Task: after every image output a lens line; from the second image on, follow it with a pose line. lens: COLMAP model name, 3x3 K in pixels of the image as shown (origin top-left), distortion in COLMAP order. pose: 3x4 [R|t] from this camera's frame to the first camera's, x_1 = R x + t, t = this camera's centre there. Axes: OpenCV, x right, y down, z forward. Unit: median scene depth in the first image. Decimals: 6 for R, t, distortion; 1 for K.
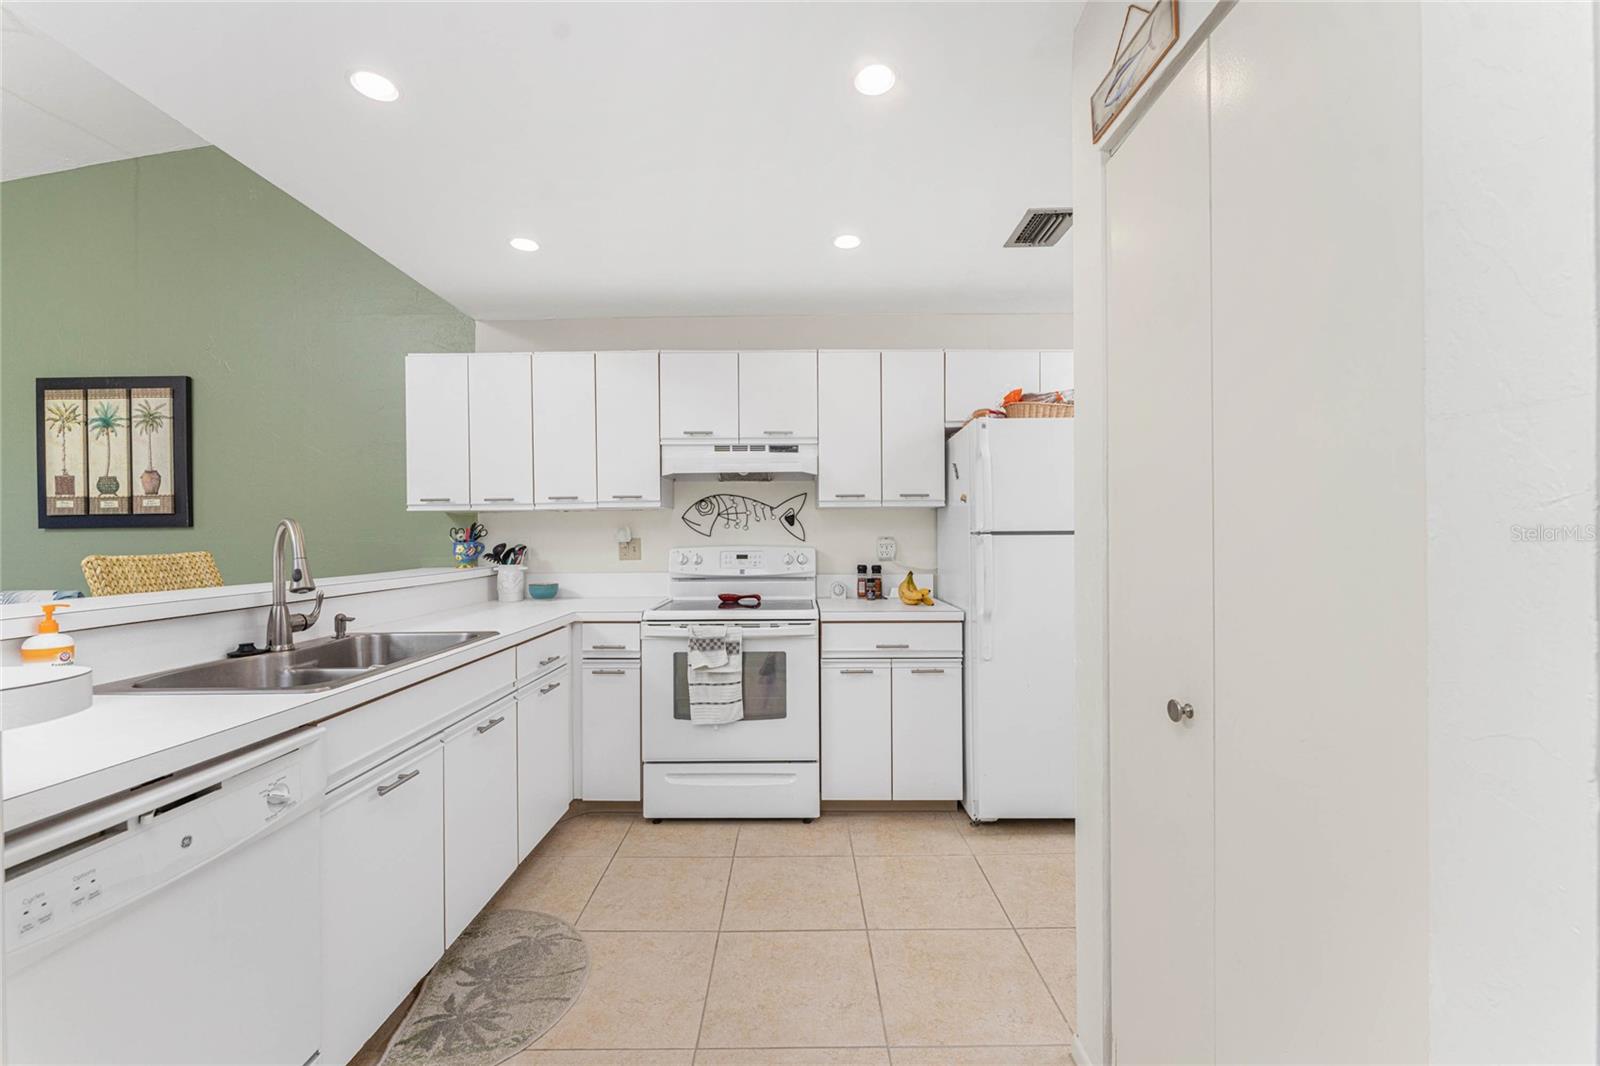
lens RADIAL K [[638.4, 0, 800.0], [0, 638.4, 533.0], [0, 0, 1]] dist [-0.001963, -0.000365]
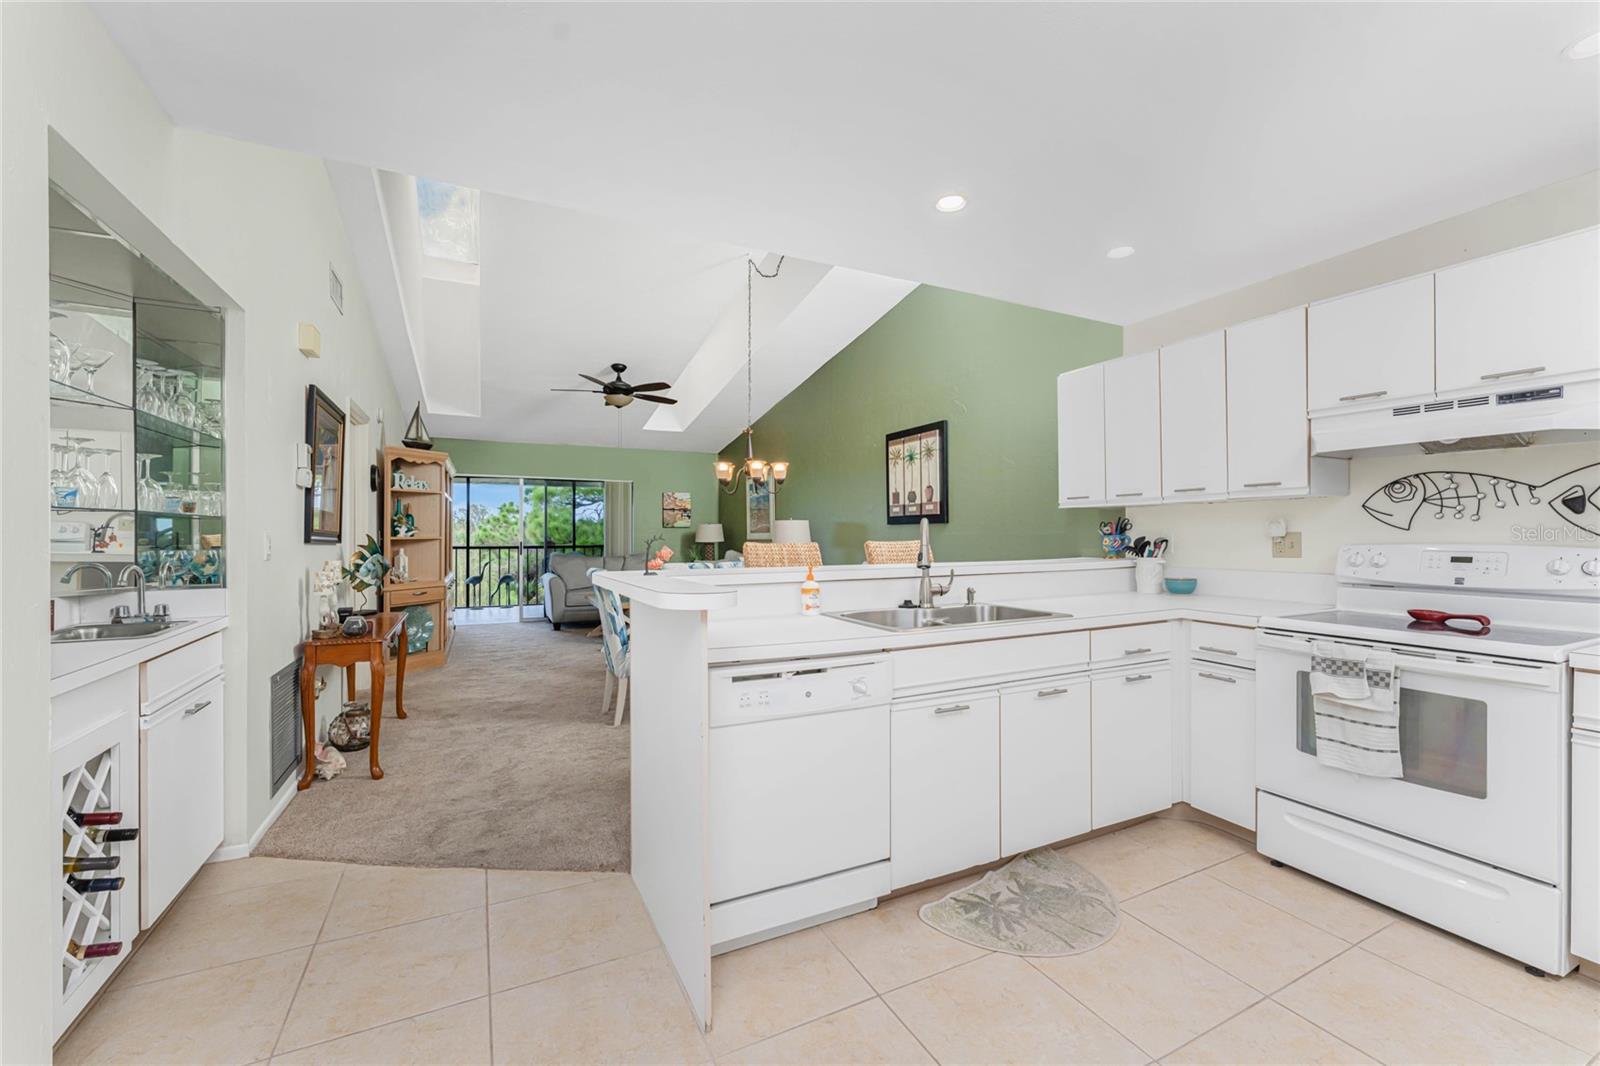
lens RADIAL K [[638.4, 0, 800.0], [0, 638.4, 533.0], [0, 0, 1]] dist [-0.001963, -0.000365]
pose [[0.448910, 0.006251, -0.893555, 0.213401], [0.005287, 0.999939, 0.009652, -0.002502], [0.893562, -0.009057, 0.448849, 0.042584]]
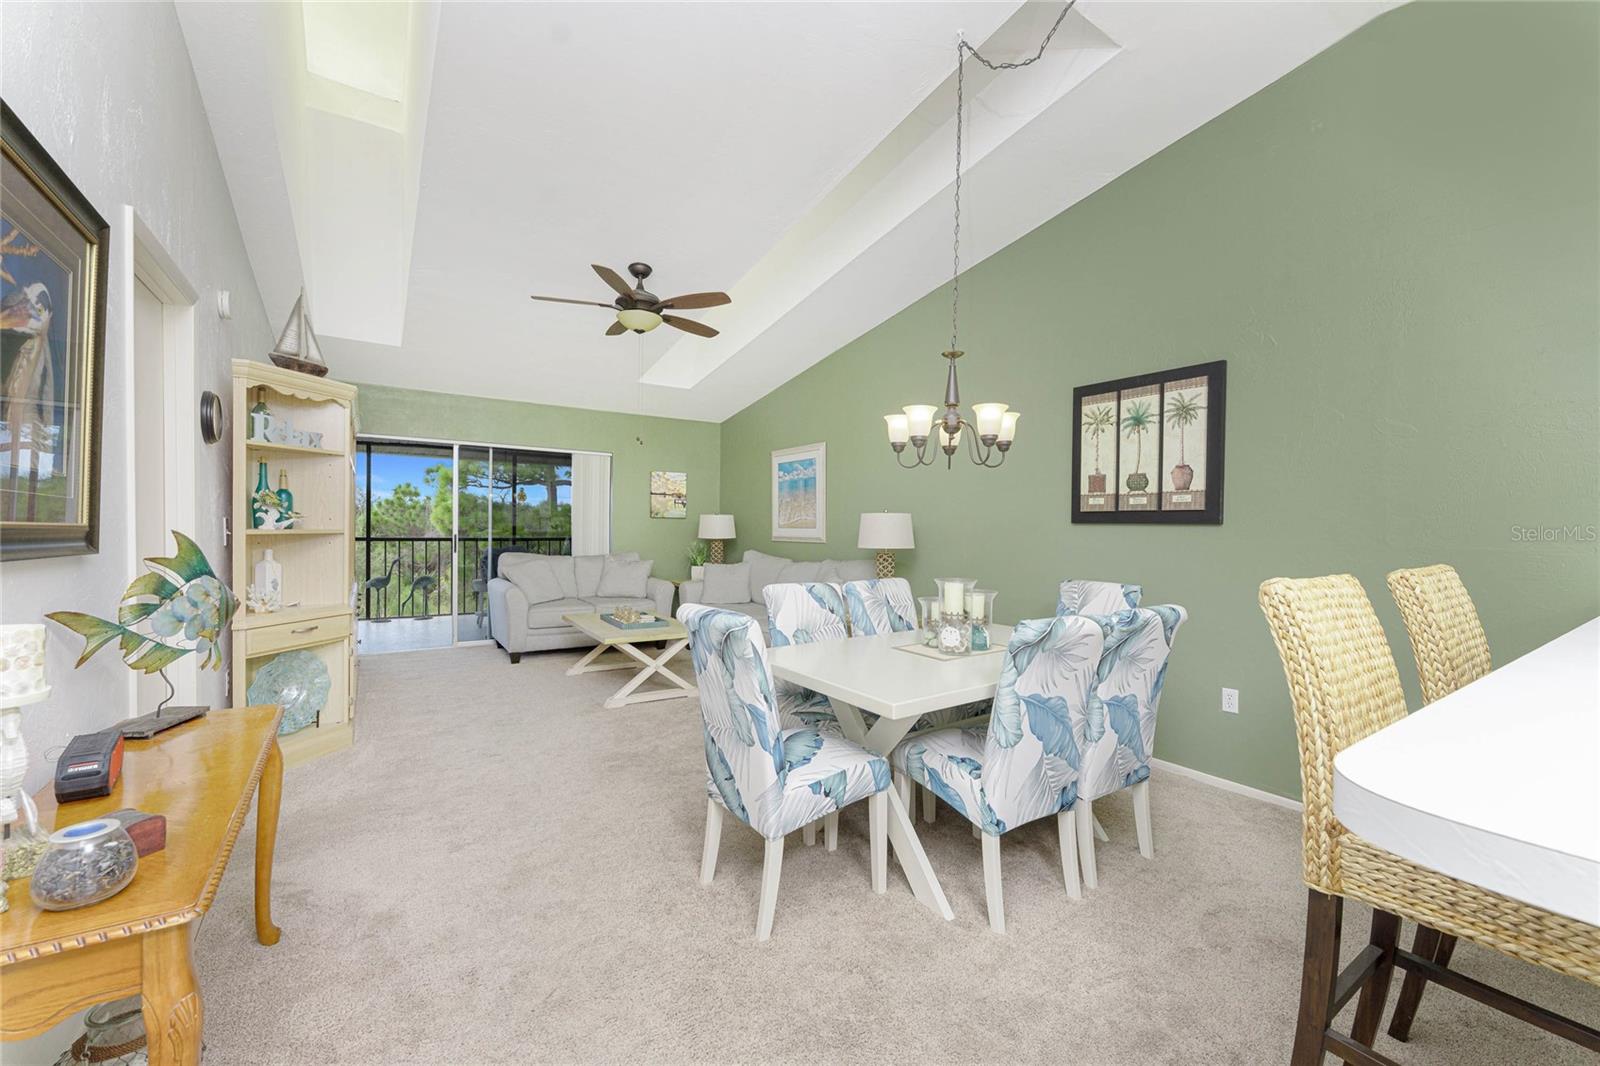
lens RADIAL K [[641.5, 0, 801.4], [0, 641.5, 541.3], [0, 0, 1]] dist [-0.003026, -0.000239]
pose [[0.563341, 0.038061, -0.825348, -0.566422], [-0.014618, 0.999241, 0.036103, -0.009998], [0.826095, -0.008273, 0.563470, -0.026738]]
